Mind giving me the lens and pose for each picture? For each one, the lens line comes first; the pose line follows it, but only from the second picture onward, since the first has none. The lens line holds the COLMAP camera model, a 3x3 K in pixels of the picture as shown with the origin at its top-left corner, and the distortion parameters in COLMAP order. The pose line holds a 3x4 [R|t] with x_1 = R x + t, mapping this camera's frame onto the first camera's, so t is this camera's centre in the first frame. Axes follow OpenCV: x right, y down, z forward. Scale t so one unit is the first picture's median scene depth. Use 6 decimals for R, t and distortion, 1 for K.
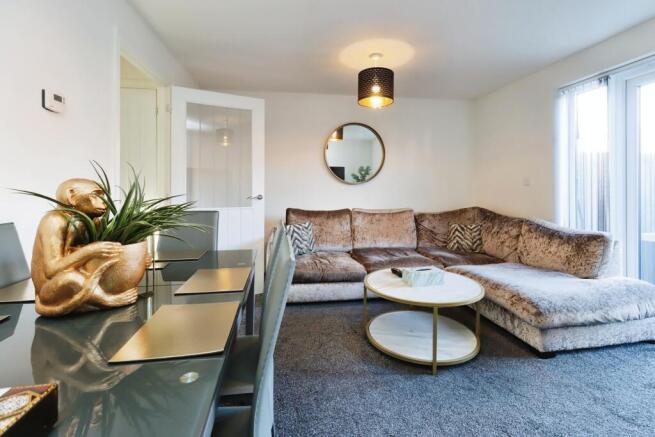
lens RADIAL K [[312.4, 0, 328.1], [0, 312.4, 186.3], [0, 0, 1]] dist [0.000415, 0.000088]
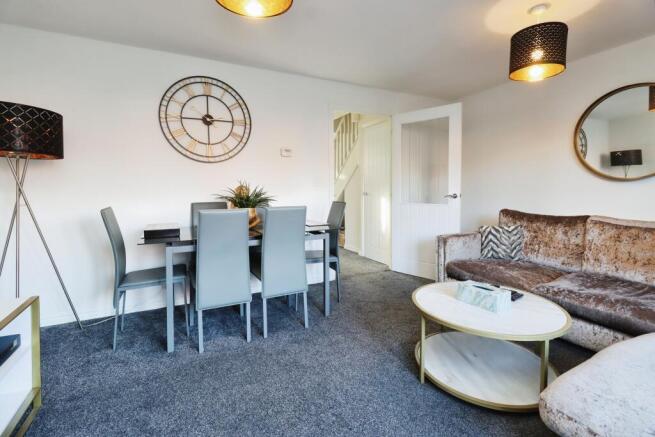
lens RADIAL K [[299.7, 0, 326.8], [0, 299.7, 199.4], [0, 0, 1]] dist [0.000885, 0.000145]
pose [[0.295264, 0.031294, -0.954903, 0.633812], [0.007879, 0.999350, 0.035187, 0.006900], [0.955383, -0.017914, 0.294826, 0.267103]]
